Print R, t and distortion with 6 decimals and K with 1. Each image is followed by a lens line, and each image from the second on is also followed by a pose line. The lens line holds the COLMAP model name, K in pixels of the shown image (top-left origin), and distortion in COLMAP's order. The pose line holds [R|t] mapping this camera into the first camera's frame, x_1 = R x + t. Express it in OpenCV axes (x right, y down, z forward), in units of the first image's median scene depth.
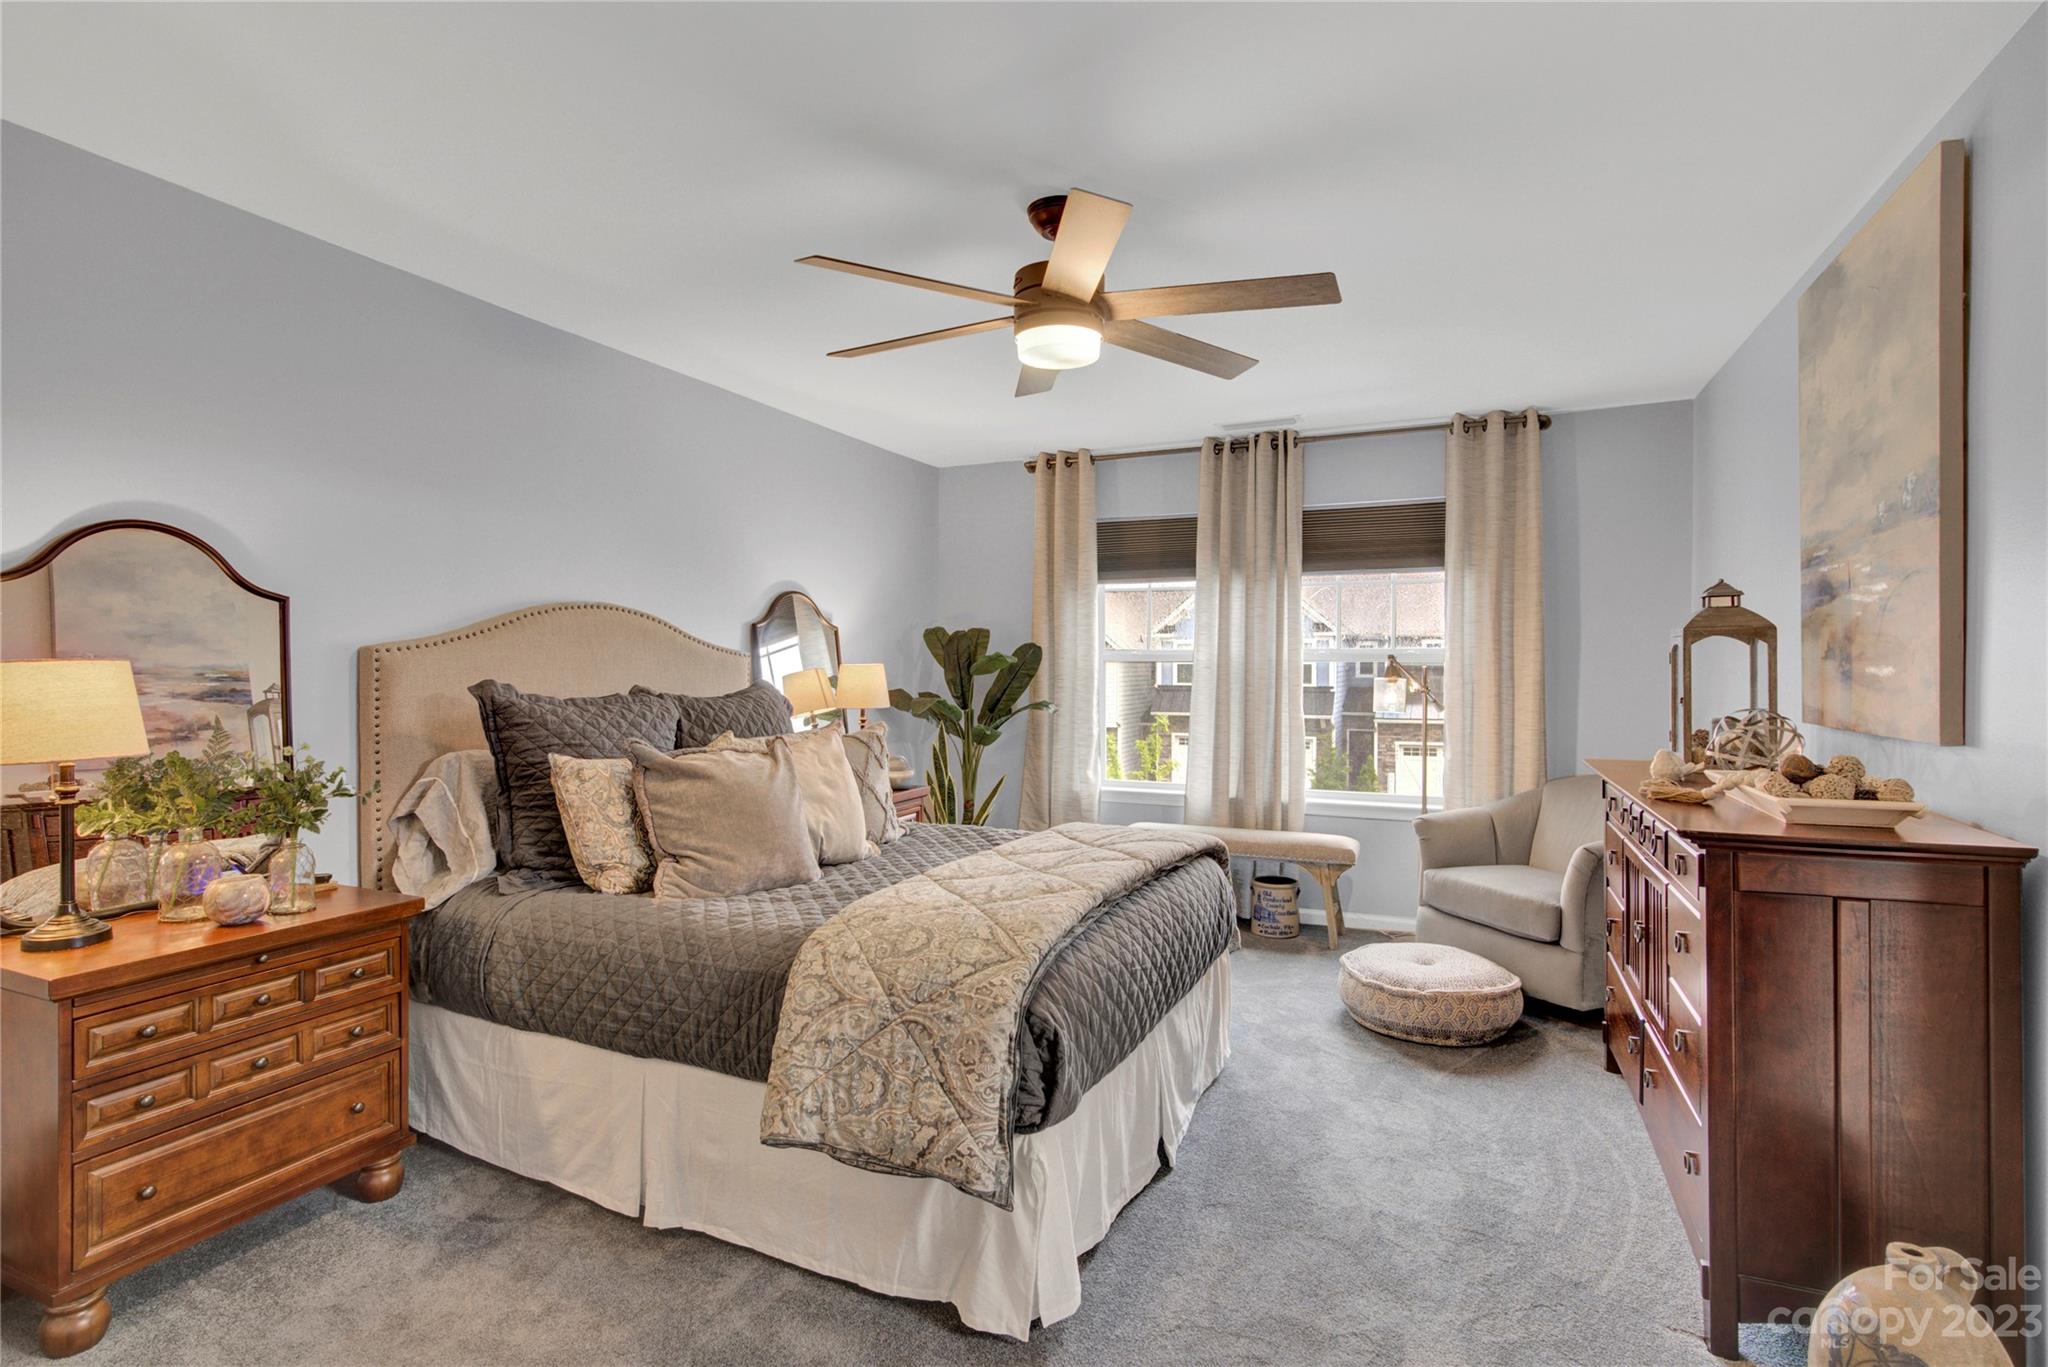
lens RADIAL K [[979.0, 0, 1024.0], [0, 979.0, 683.5], [0, 0, 1]] dist [0.001082, 0.000096]
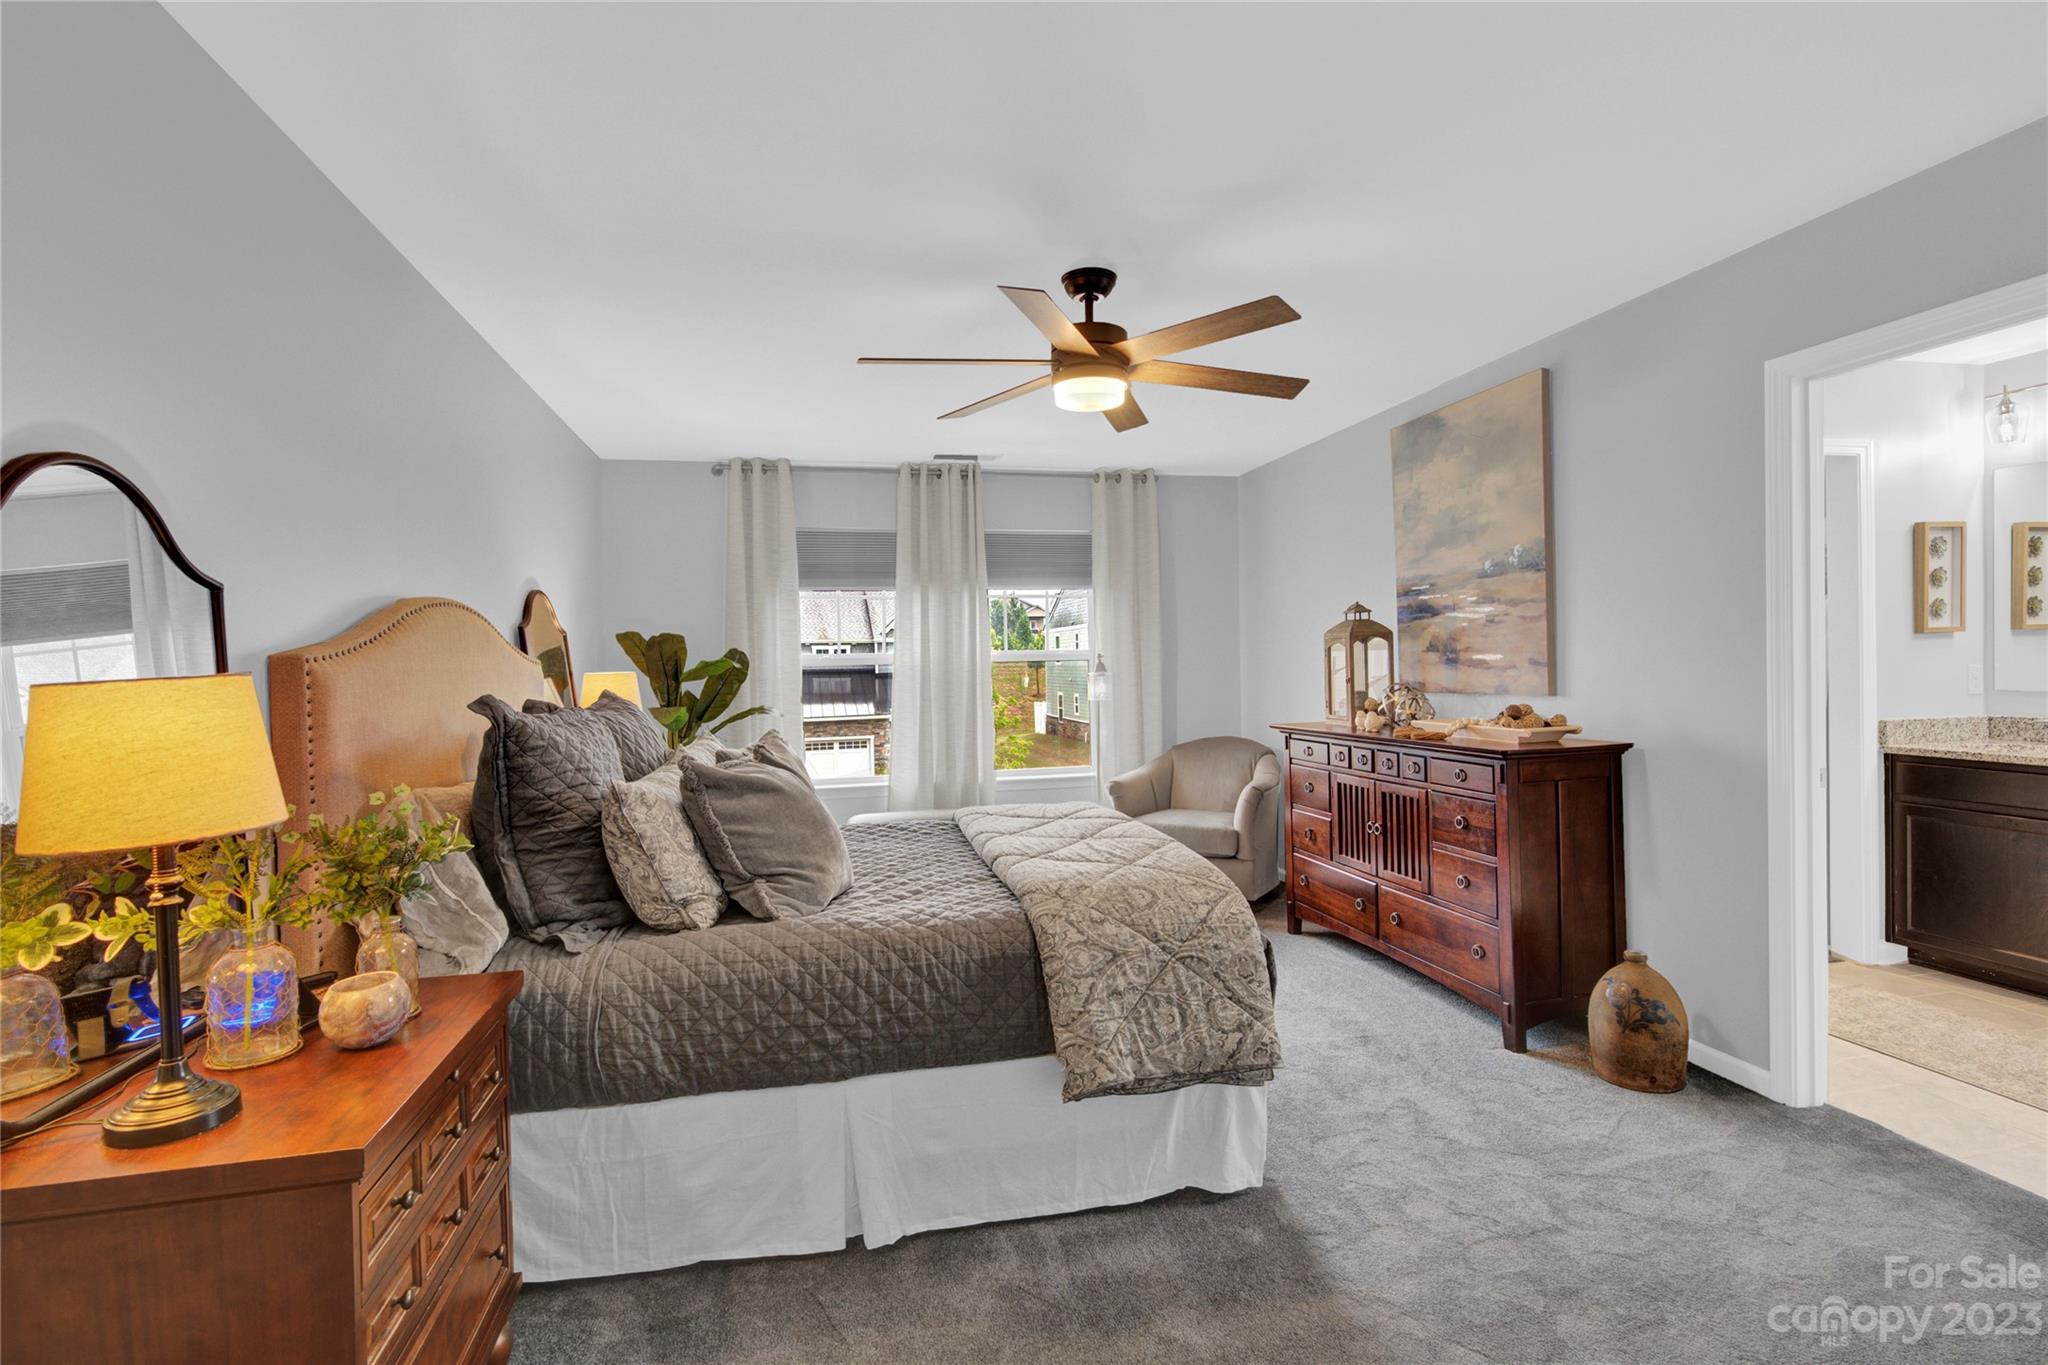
lens RADIAL K [[937.6, 0, 1024.0], [0, 937.6, 682.5], [0, 0, 1]] dist [-0.001534, -0.000164]
pose [[0.800316, -0.029830, 0.598836, -0.688327], [0.033570, 0.999424, 0.004921, -0.003308], [-0.598638, 0.016164, 0.800857, 0.137897]]
